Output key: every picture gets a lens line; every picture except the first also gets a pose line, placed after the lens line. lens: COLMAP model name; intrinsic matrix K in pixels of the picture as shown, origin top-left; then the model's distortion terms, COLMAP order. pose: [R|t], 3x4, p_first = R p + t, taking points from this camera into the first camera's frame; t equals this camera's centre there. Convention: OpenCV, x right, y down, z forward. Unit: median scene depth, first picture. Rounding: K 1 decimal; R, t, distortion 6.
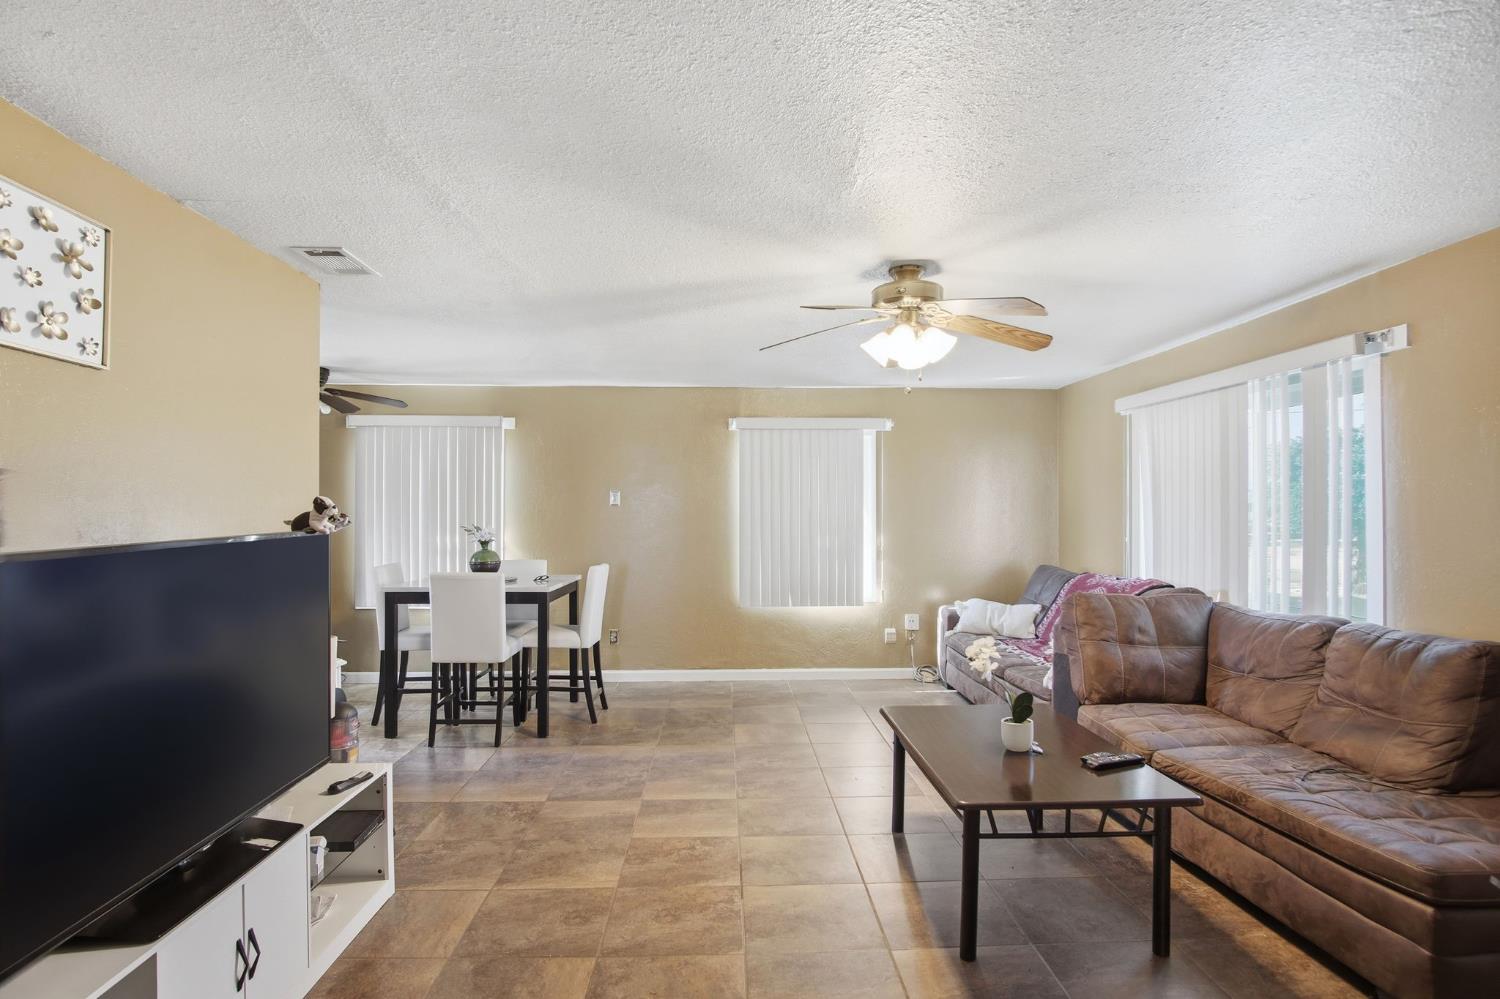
lens RADIAL K [[830.8, 0, 756.7], [0, 830.8, 523.5], [0, 0, 1]] dist [-0.028818, 0.004567]
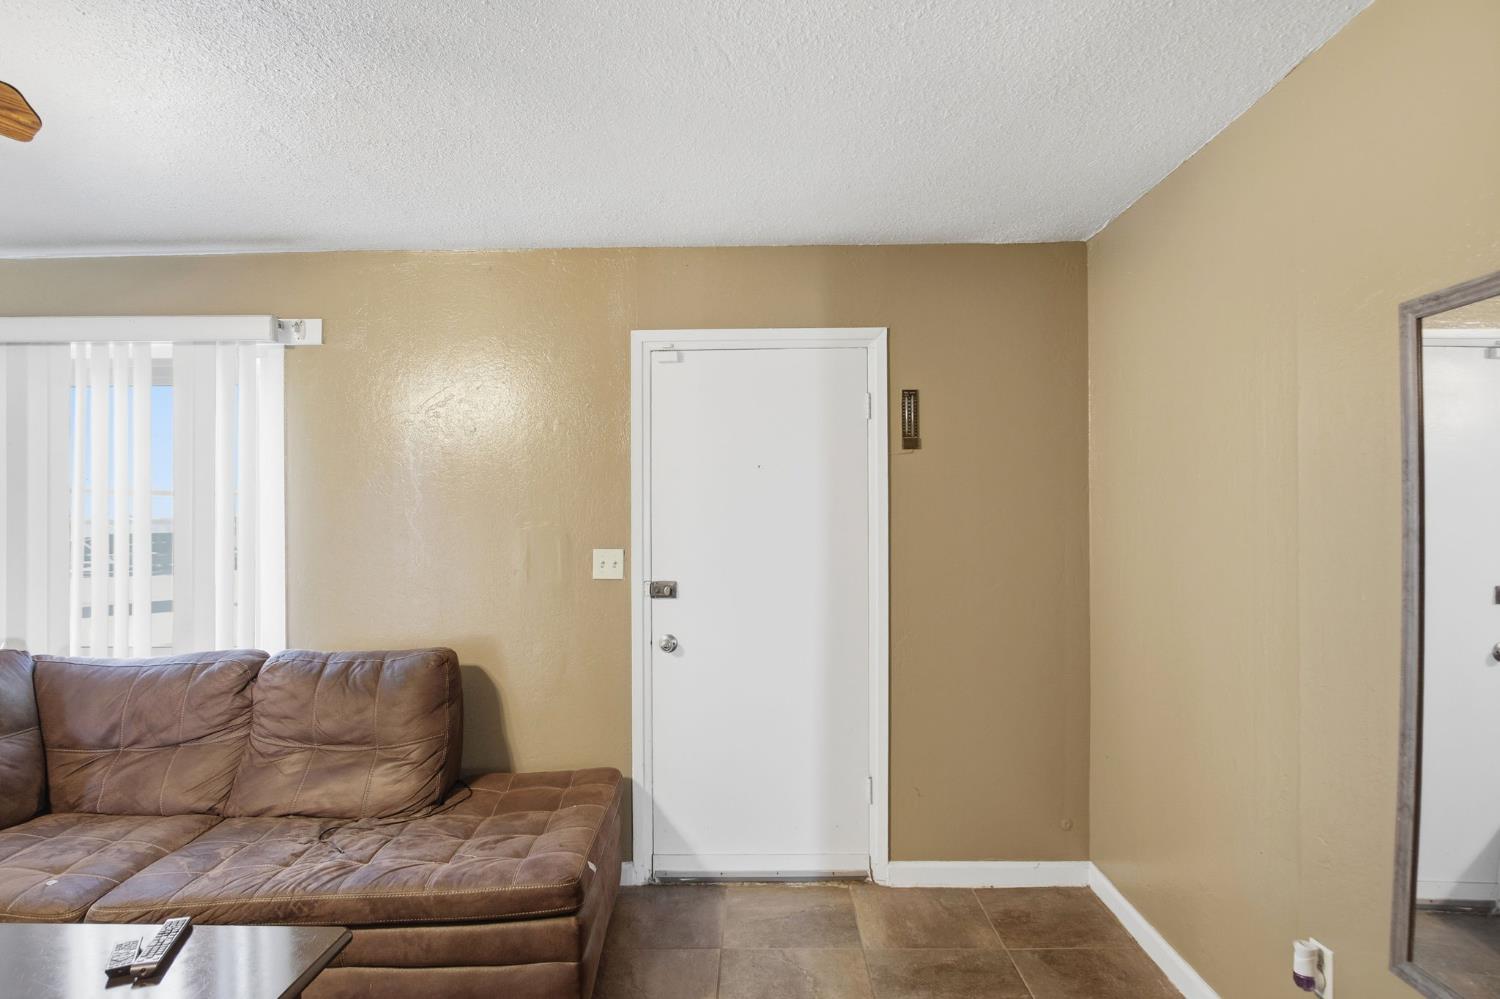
lens RADIAL K [[830.8, 0, 756.7], [0, 830.8, 523.5], [0, 0, 1]] dist [-0.028818, 0.004567]
pose [[0.039179, -0.001284, 0.999231, -0.110087], [0.017477, 0.999847, 0.000600, -0.005552], [-0.999079, 0.017440, 0.039195, 0.459558]]
